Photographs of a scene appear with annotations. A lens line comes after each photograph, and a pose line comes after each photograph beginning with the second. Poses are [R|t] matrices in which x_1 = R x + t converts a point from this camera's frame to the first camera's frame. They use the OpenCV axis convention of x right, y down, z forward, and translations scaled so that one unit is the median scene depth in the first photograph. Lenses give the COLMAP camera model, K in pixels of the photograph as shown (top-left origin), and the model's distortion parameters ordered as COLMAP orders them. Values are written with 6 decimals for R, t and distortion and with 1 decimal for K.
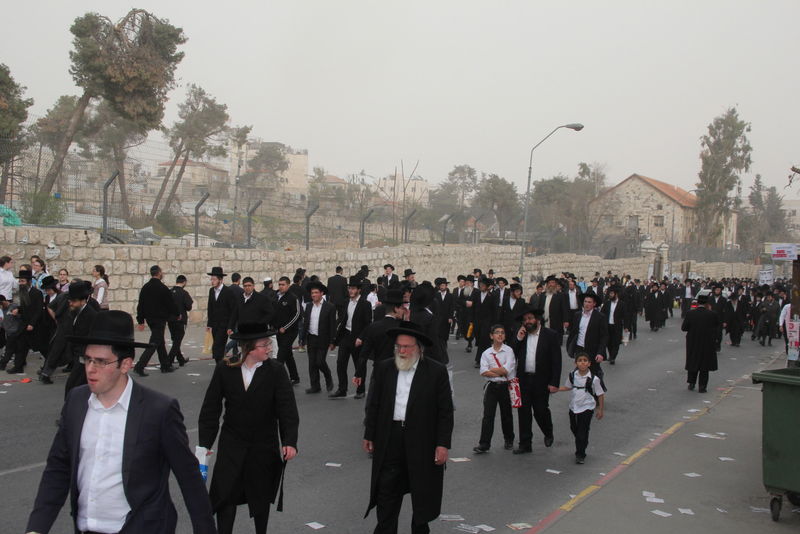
lens RADIAL K [[927.5, 0, 400.0], [0, 927.5, 267.0], [0, 0, 1]] dist [-0.030234, 0.264332]
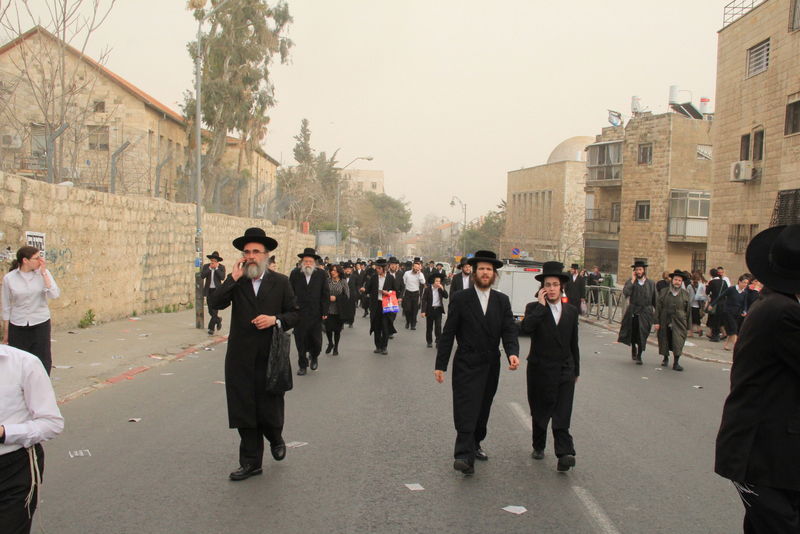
lens RADIAL K [[819.8, 0, 400.0], [0, 819.8, 267.0], [0, 0, 1]] dist [0.004774, 0.000837]
pose [[0.886929, -0.019820, 0.461481, 0.215073], [0.014828, 0.999786, 0.014440, 0.008910], [-0.461668, -0.005964, 0.887033, 0.556591]]
